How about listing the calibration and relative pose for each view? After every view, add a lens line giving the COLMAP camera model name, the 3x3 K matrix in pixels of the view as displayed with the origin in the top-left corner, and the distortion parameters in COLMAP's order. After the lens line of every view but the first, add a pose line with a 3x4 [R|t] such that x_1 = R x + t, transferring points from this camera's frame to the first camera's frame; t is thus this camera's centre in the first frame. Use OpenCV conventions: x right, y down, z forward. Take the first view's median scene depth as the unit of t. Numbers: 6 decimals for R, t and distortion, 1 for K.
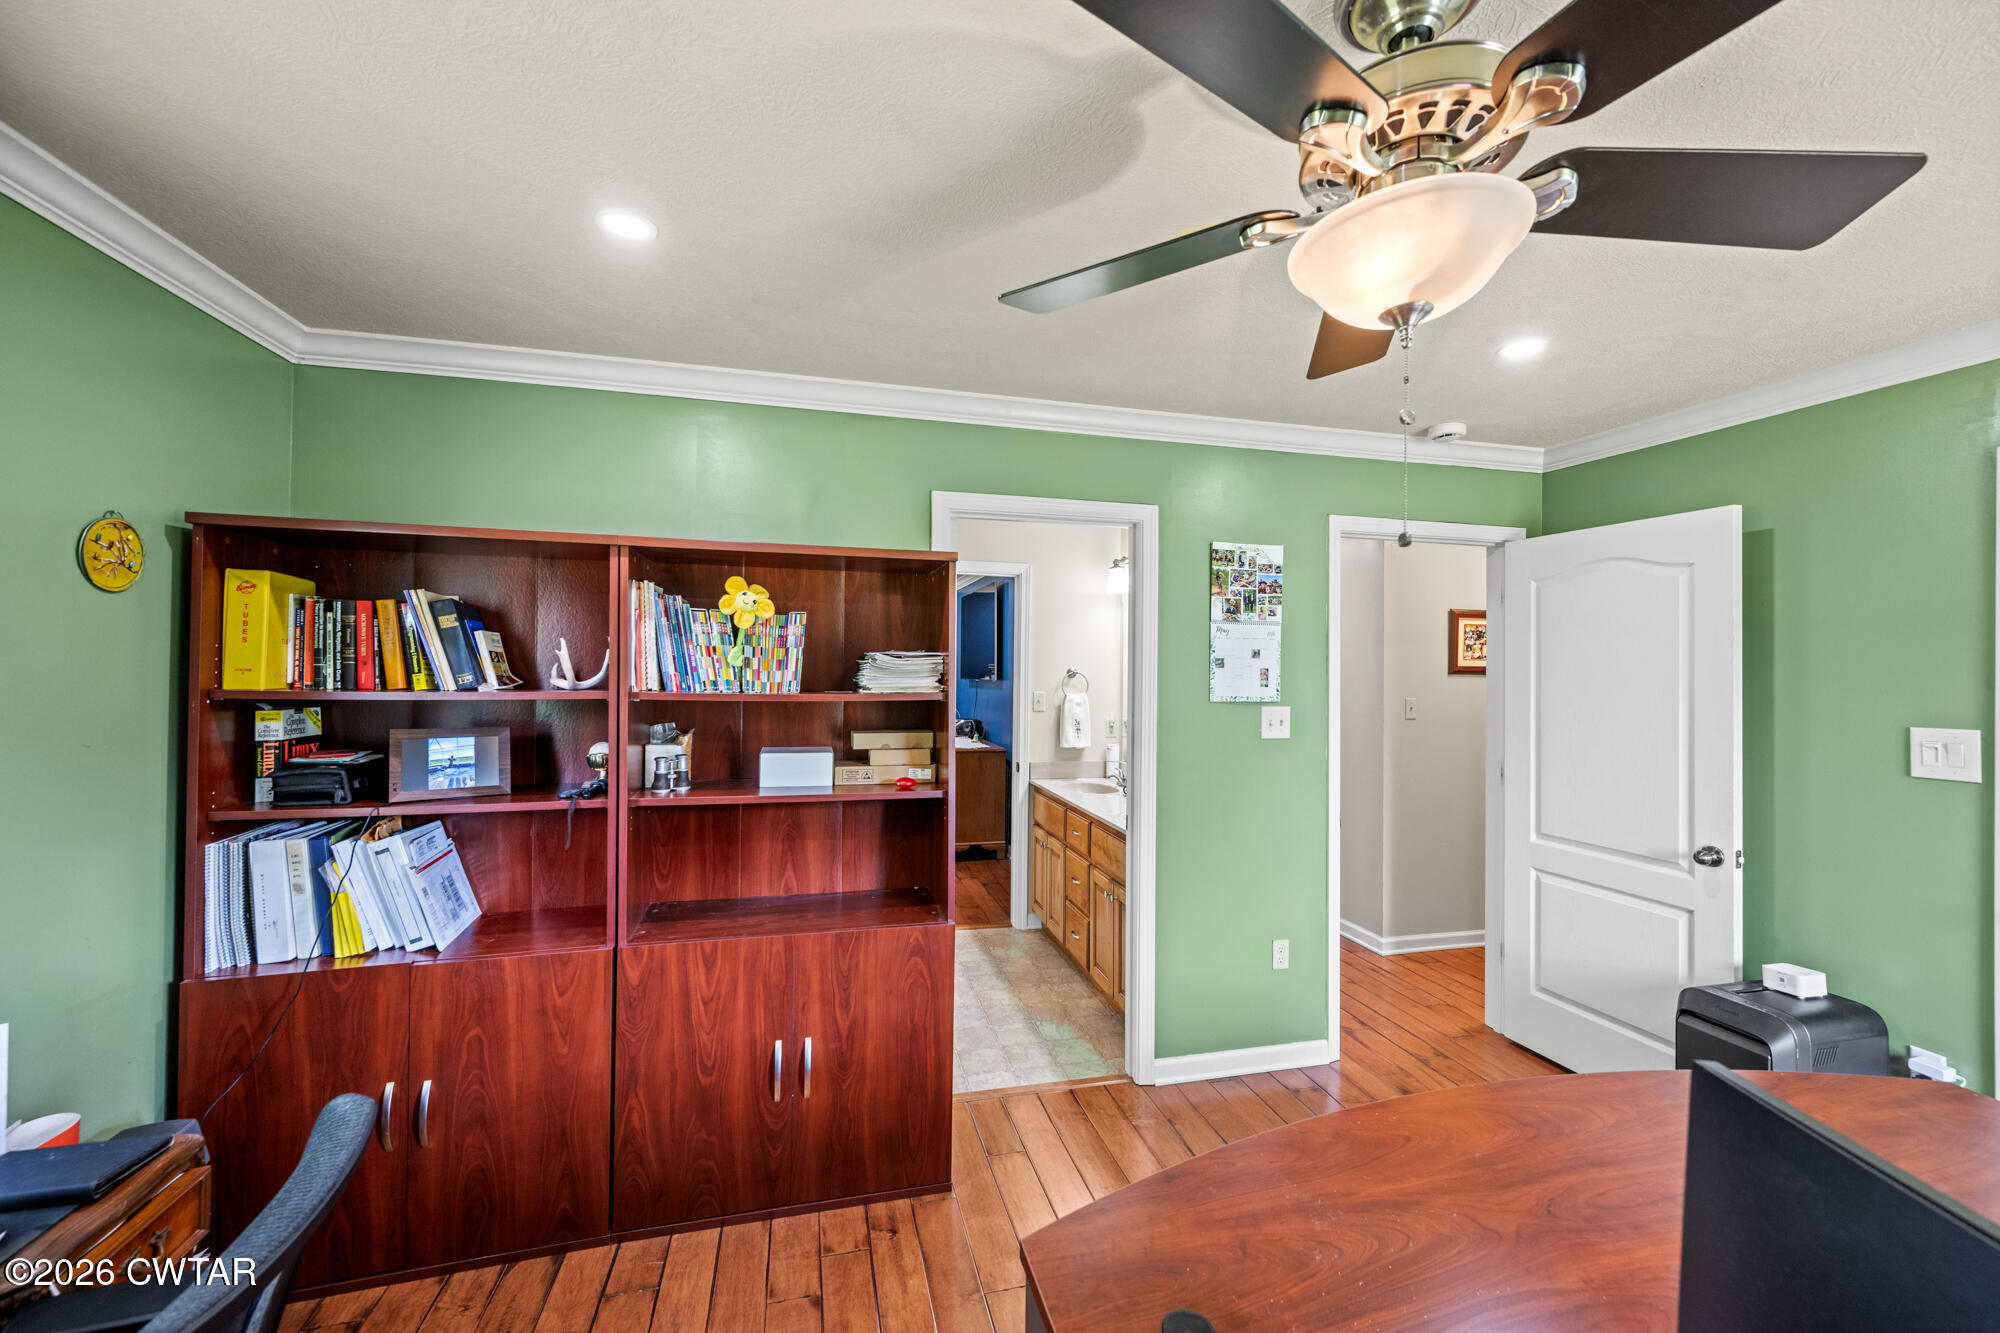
lens RADIAL K [[782.1, 0, 1000.1], [0, 782.1, 655.9], [0, 0, 1]] dist [0.000936, -0.000015]
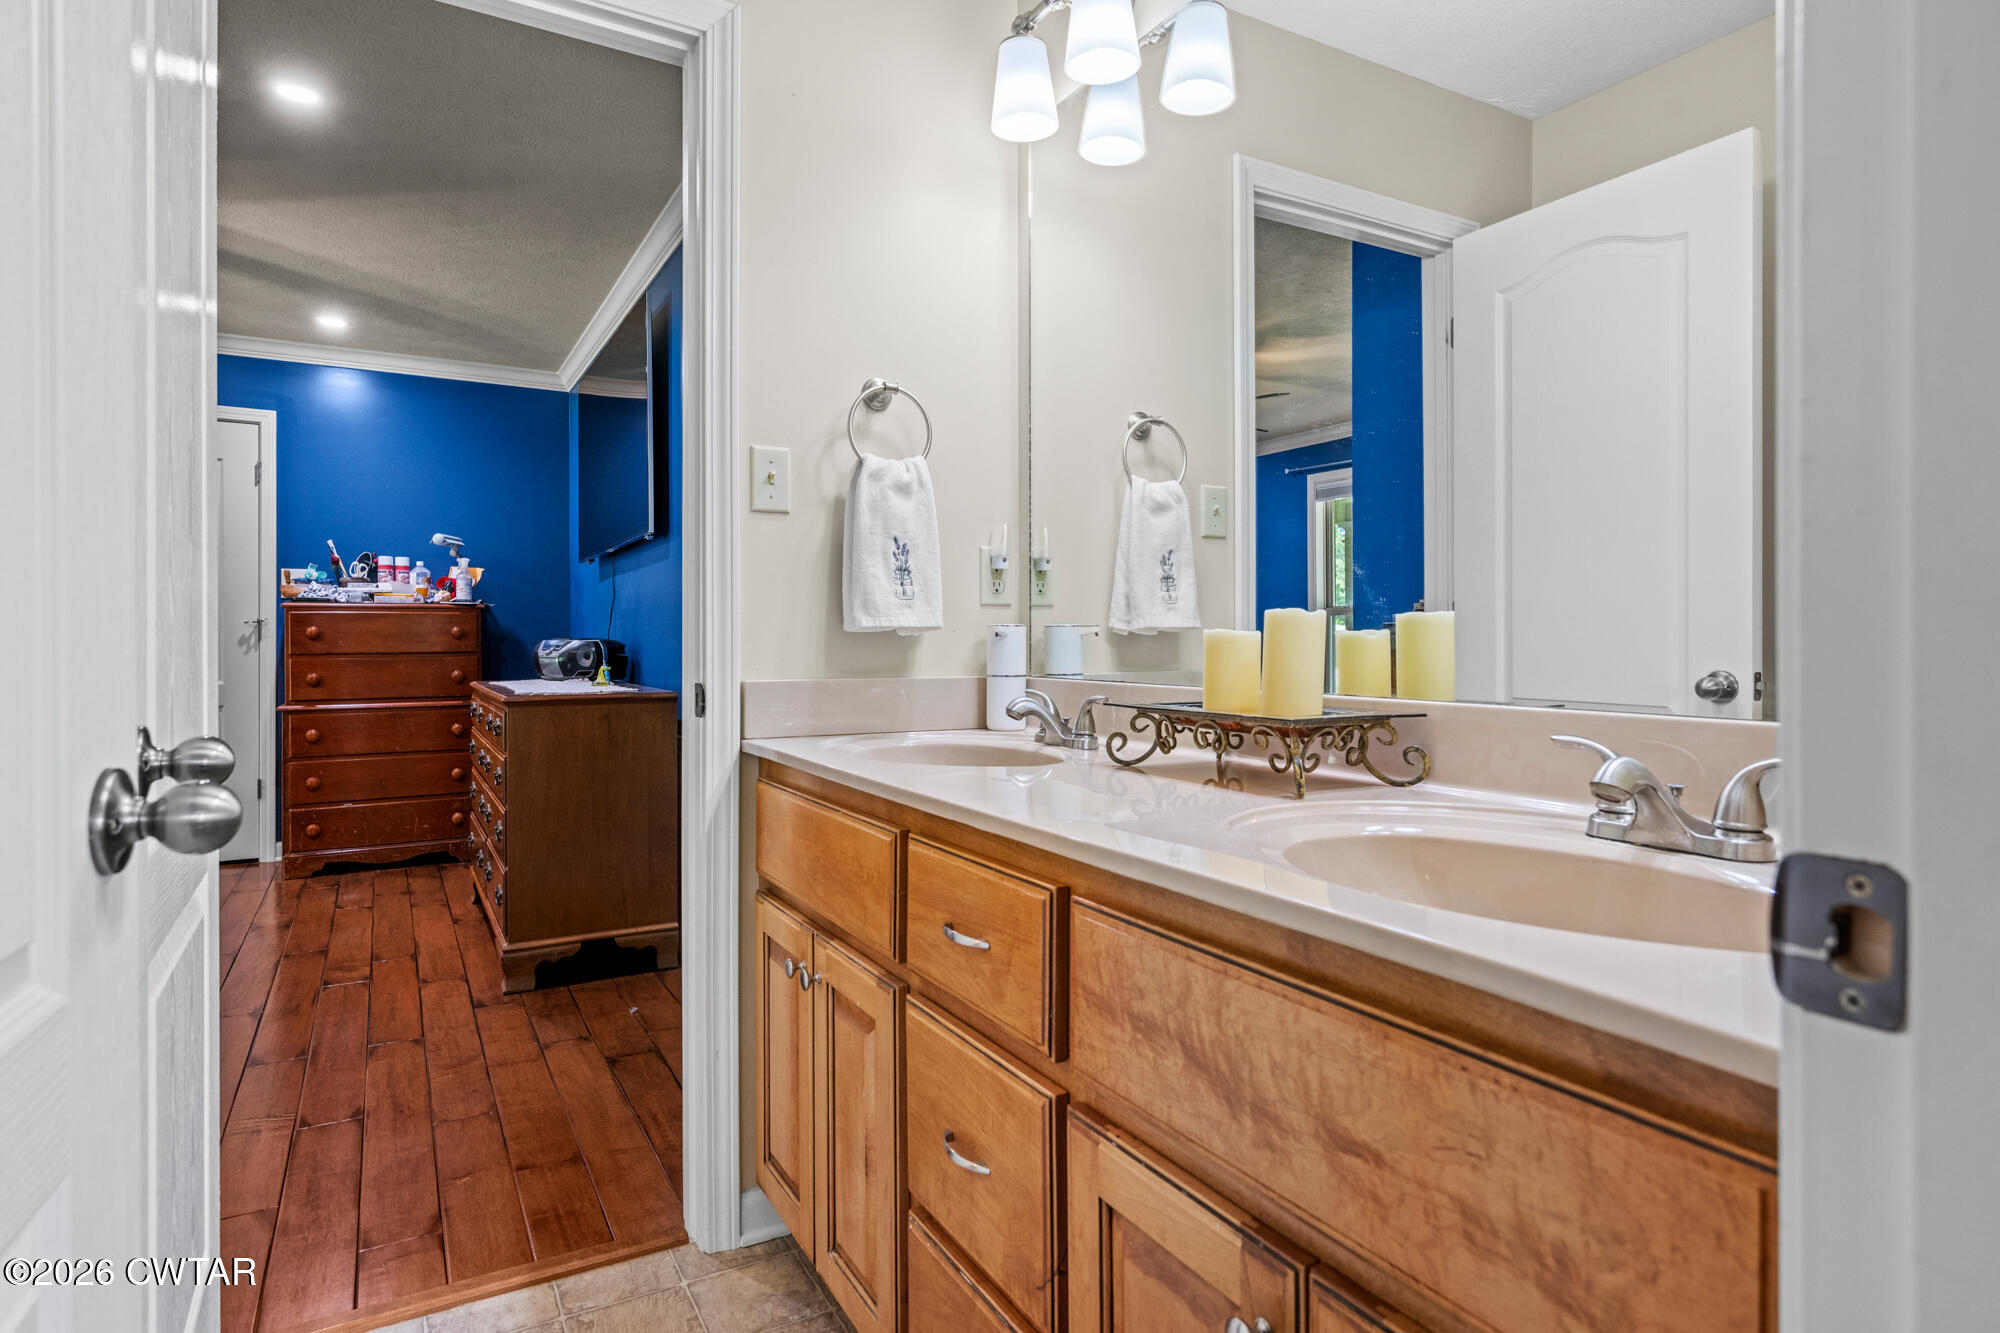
lens RADIAL K [[1075.4, 0, 995.5], [0, 1075.4, 622.4], [0, 0, 1]] dist [-0.000022, -0.000261]
pose [[0.961580, -0.011364, 0.274289, 0.018974], [0.010462, 0.999934, 0.004753, 0.112831], [-0.274325, -0.001701, 0.961636, 0.586516]]
